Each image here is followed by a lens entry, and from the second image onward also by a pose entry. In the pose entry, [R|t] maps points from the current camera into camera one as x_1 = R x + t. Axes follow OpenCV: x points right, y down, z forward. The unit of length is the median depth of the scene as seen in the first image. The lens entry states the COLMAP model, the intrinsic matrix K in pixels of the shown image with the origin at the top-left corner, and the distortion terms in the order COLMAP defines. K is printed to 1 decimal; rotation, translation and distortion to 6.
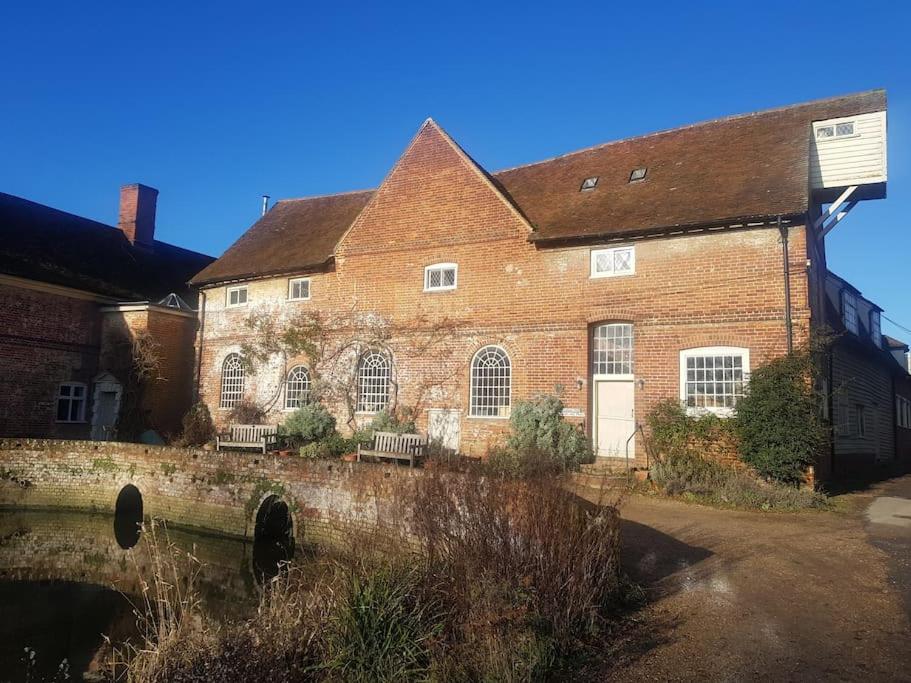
lens RADIAL K [[665.7, 0, 455.5], [0, 665.7, 341.5], [0, 0, 1]] dist [0.049476, -0.060806]
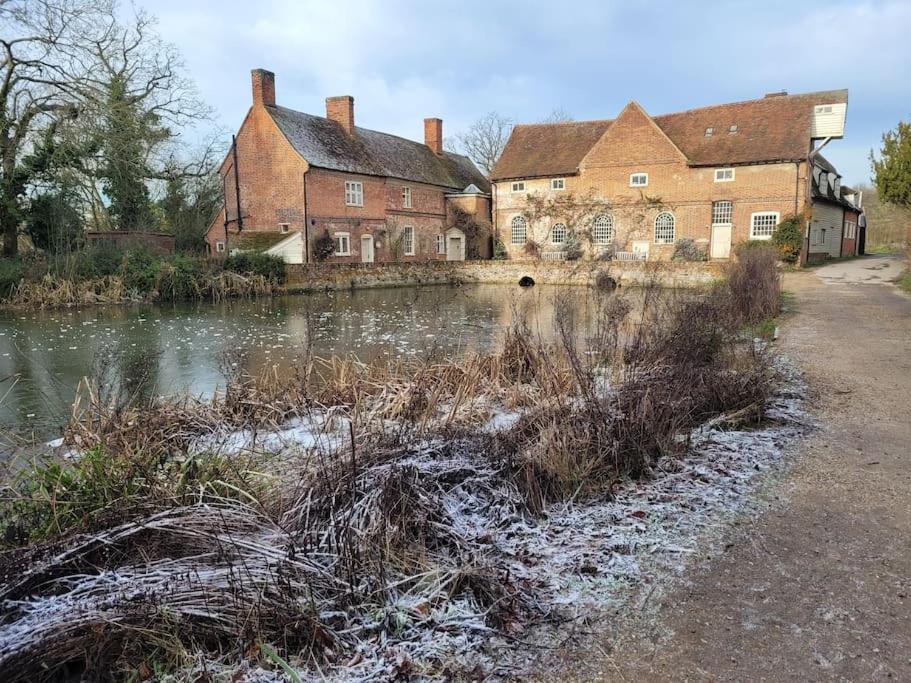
lens RADIAL K [[665.7, 0, 455.5], [0, 665.7, 341.5], [0, 0, 1]] dist [0.049476, -0.060806]
pose [[0.998923, -0.042515, 0.018558, -0.753753], [0.036208, 0.964664, 0.260983, -0.197649], [-0.028998, -0.260030, 0.965165, -1.360127]]
